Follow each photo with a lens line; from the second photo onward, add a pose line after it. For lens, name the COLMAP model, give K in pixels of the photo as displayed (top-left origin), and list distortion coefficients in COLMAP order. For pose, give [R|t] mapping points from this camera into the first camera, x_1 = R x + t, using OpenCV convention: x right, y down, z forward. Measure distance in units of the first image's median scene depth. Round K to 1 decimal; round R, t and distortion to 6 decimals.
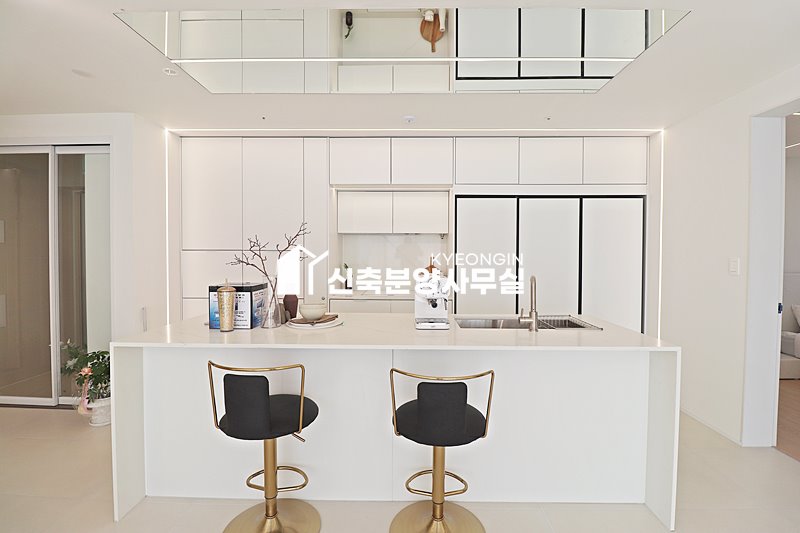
lens RADIAL K [[371.1, 0, 400.0], [0, 371.1, 266.5], [0, 0, 1]] dist [-0.001426, -0.000322]
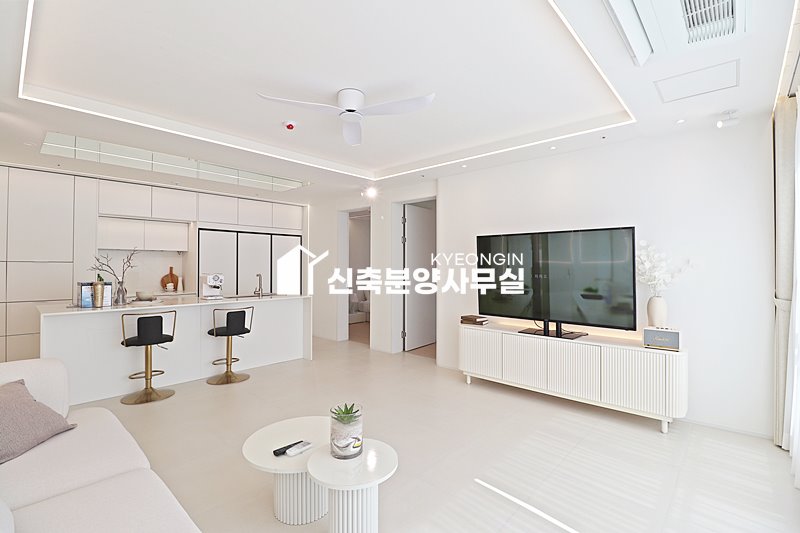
lens RADIAL K [[371.1, 0, 400.0], [0, 371.1, 266.5], [0, 0, 1]] dist [-0.001426, -0.000322]
pose [[0.666021, 0.003292, 0.745925, -0.491042], [0.022155, 0.999462, -0.024193, 0.031842], [-0.745604, 0.032639, 0.665590, -0.745489]]
